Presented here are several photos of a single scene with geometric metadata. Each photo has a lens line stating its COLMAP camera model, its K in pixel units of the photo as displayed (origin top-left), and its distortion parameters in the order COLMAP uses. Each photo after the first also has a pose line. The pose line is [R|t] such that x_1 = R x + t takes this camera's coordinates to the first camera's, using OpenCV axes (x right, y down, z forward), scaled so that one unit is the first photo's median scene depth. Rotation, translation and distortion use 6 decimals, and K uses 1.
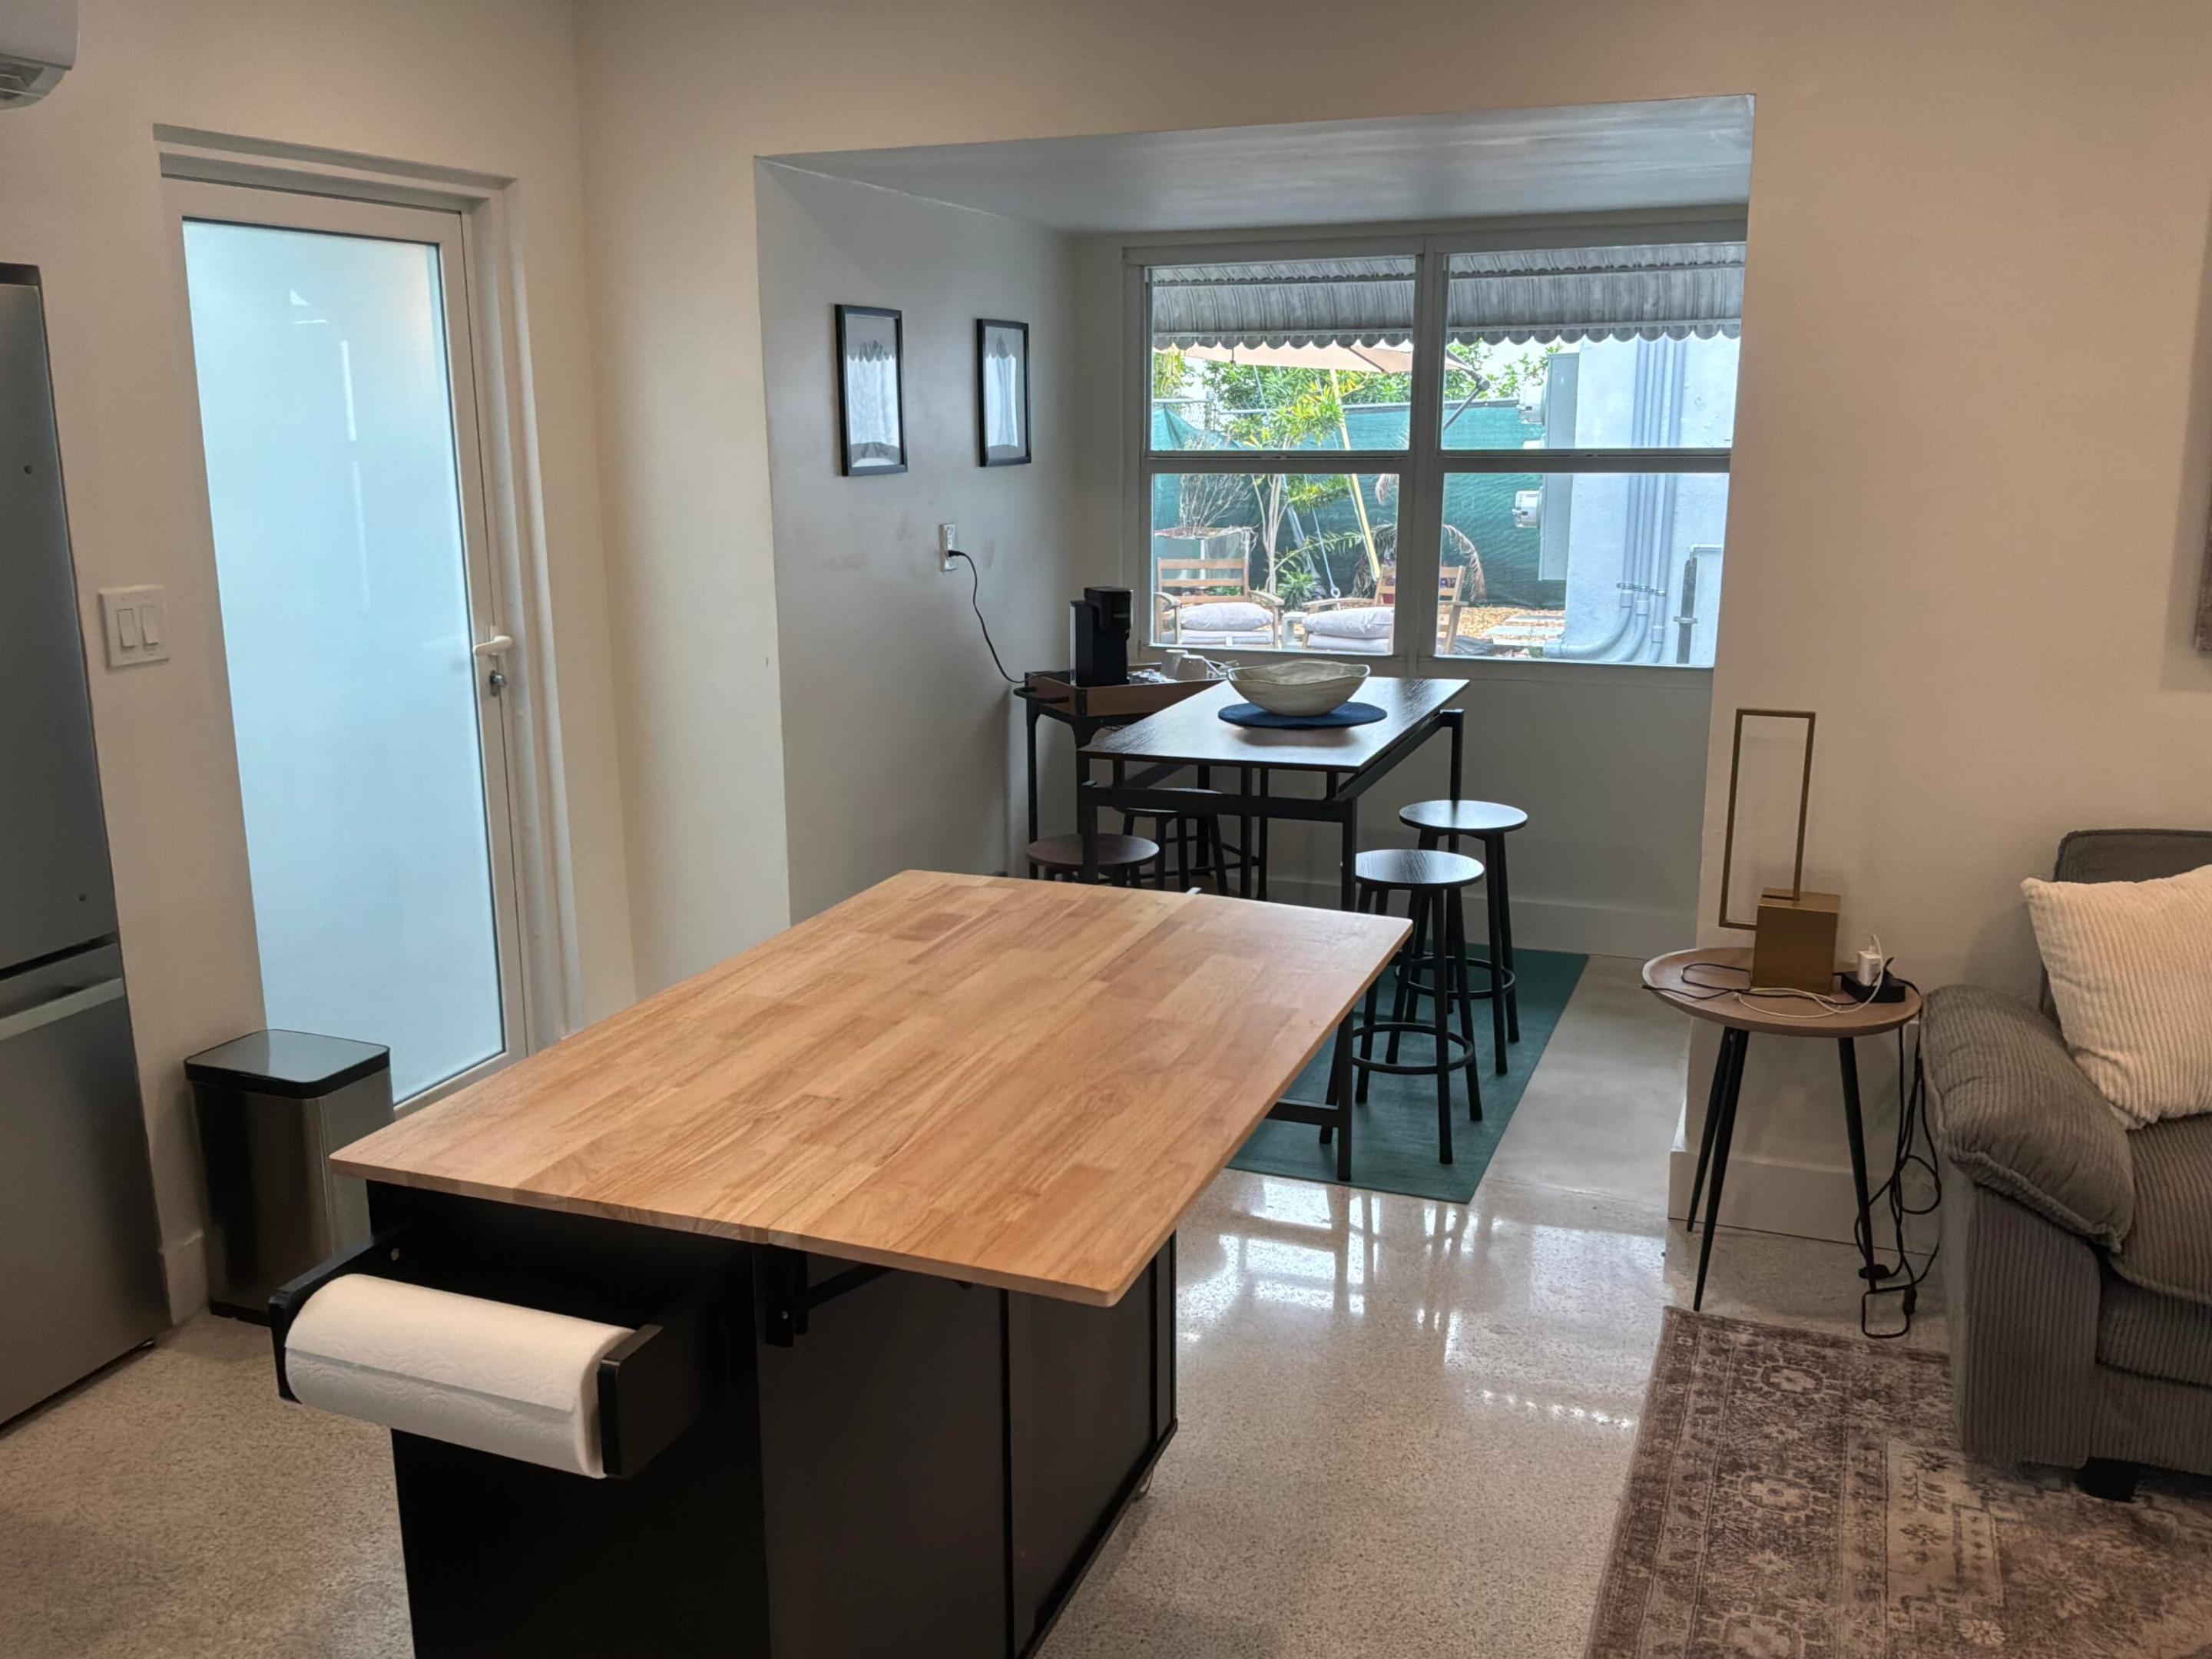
lens RADIAL K [[1869.2, 0, 1115.0], [0, 1869.2, 830.5], [0, 0, 1]] dist [0.137478, -0.239645]
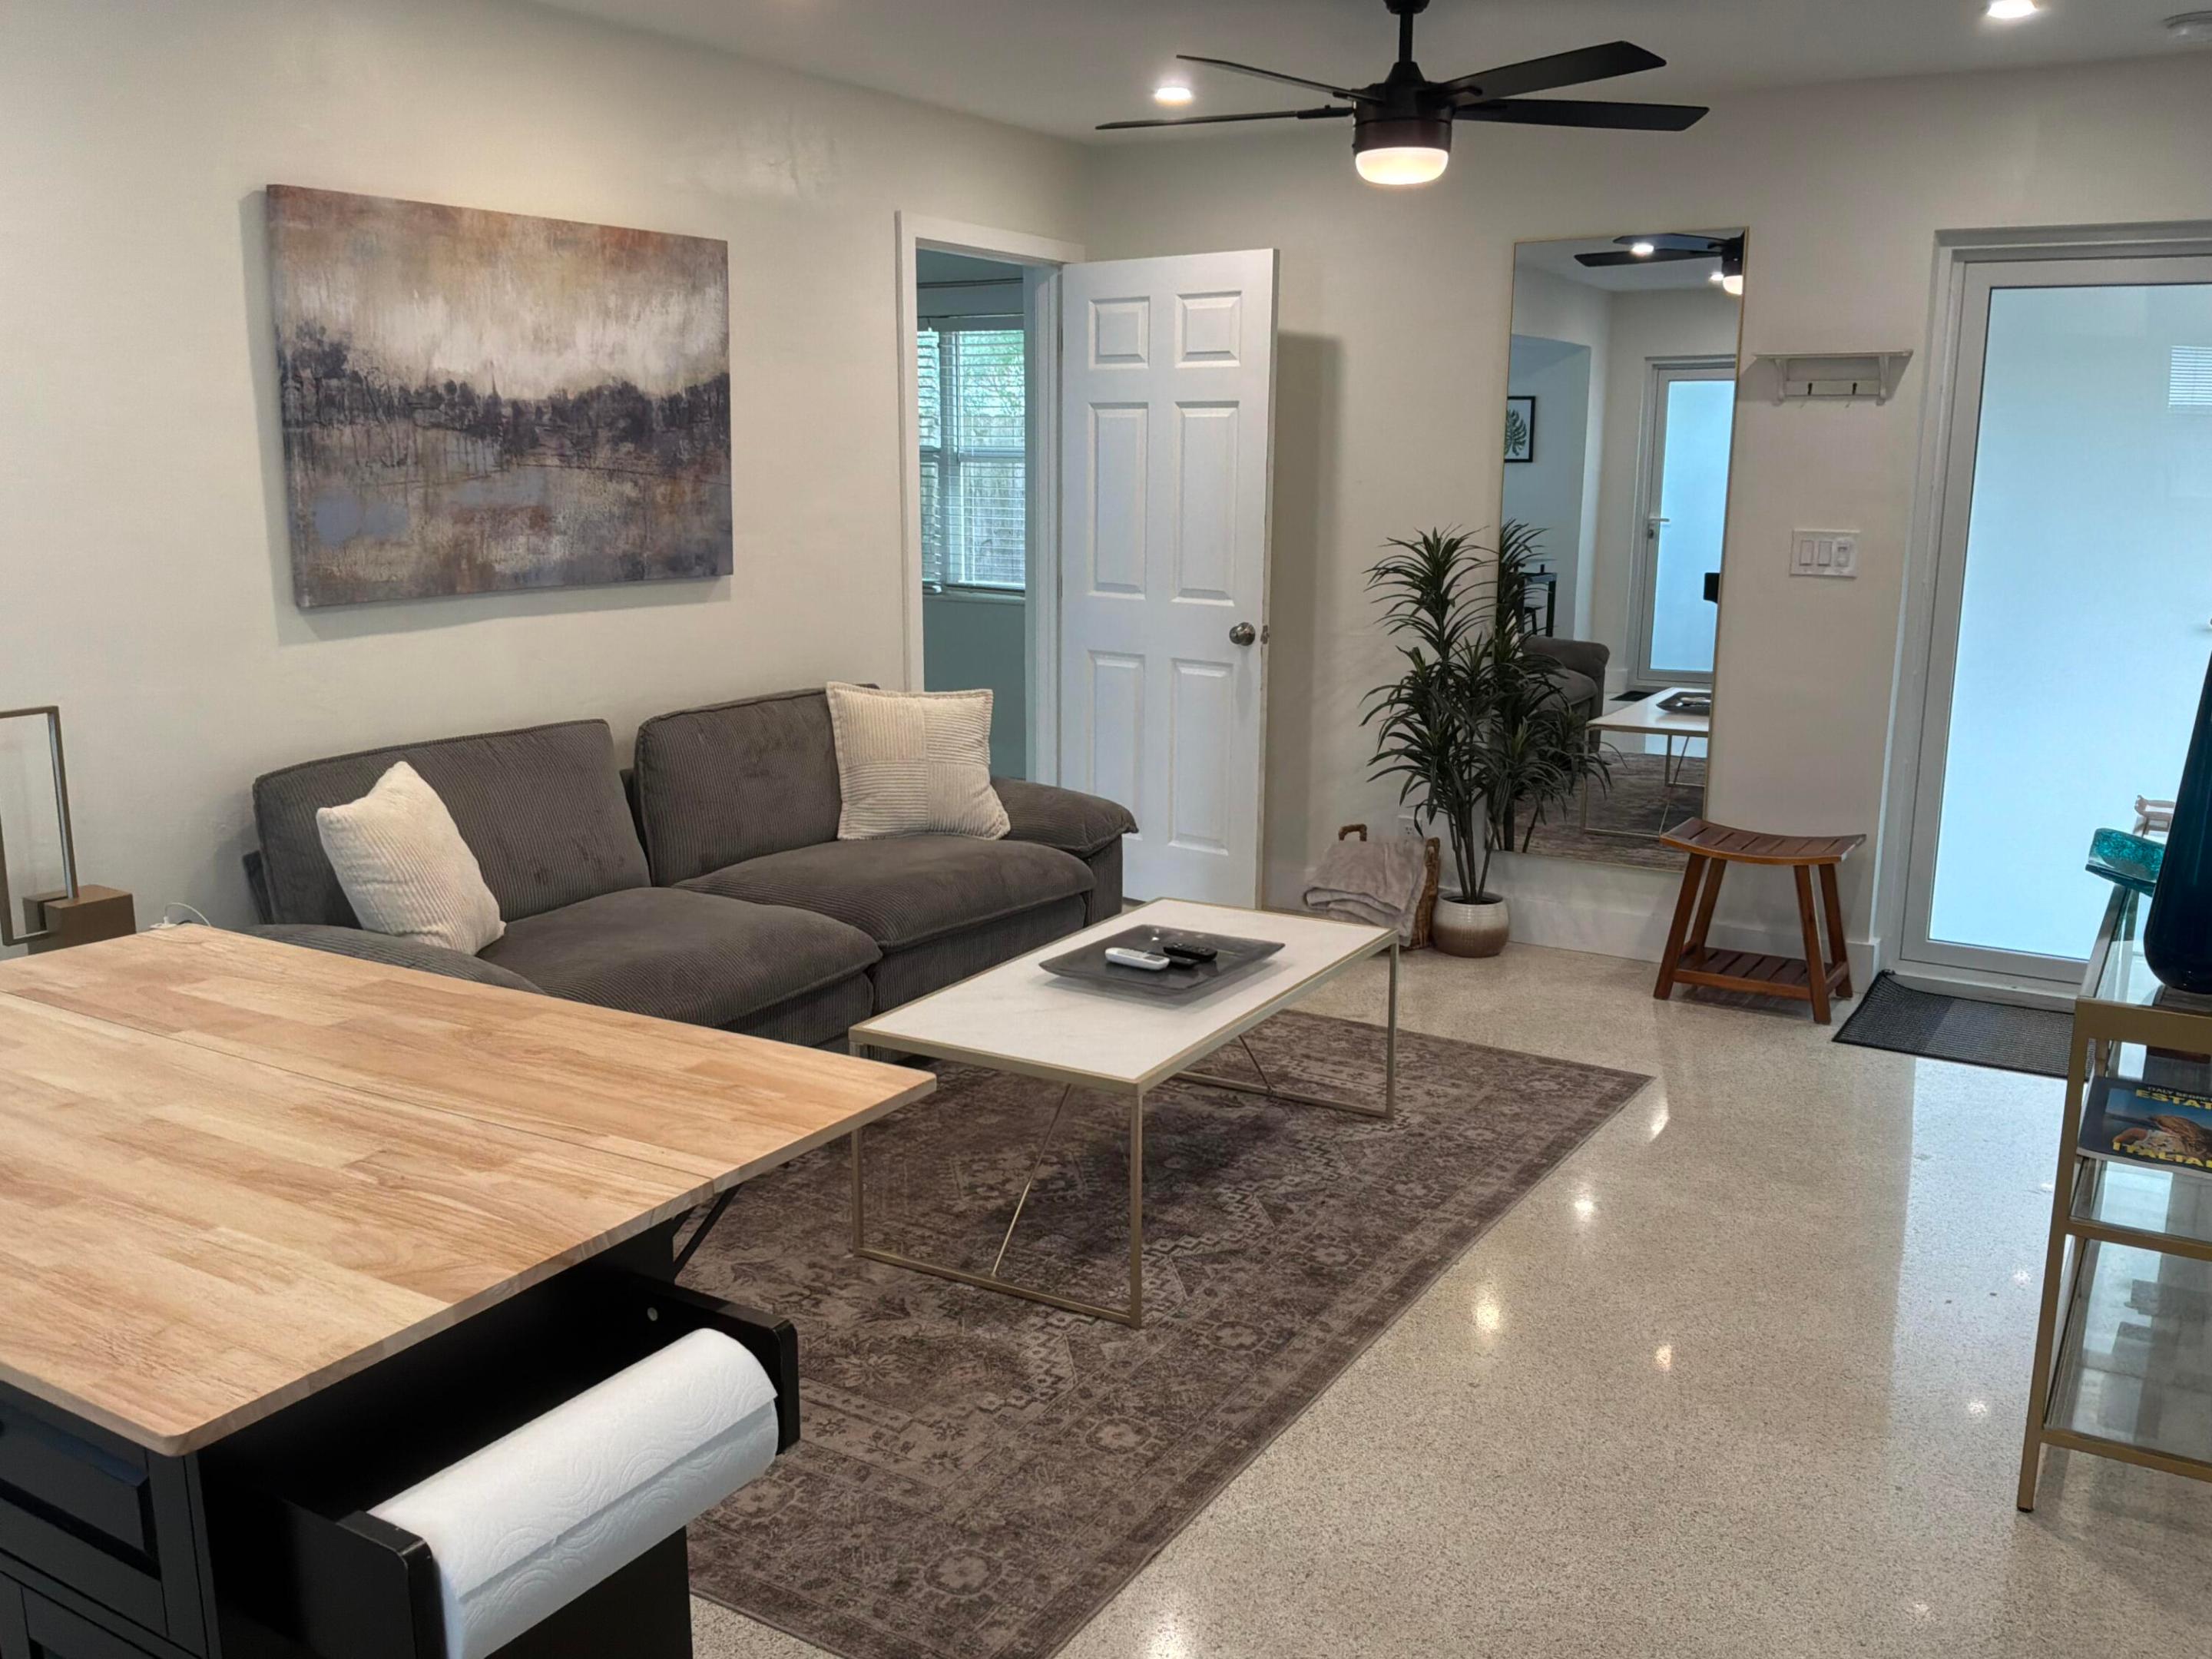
lens RADIAL K [[1869.2, 0, 1115.0], [0, 1869.2, 830.5], [0, 0, 1]] dist [0.137478, -0.239645]
pose [[0.179115, -0.195983, 0.964110, -0.696303], [0.221117, 0.962906, 0.154658, -0.042768], [-0.958658, 0.185479, 0.215806, 0.377136]]
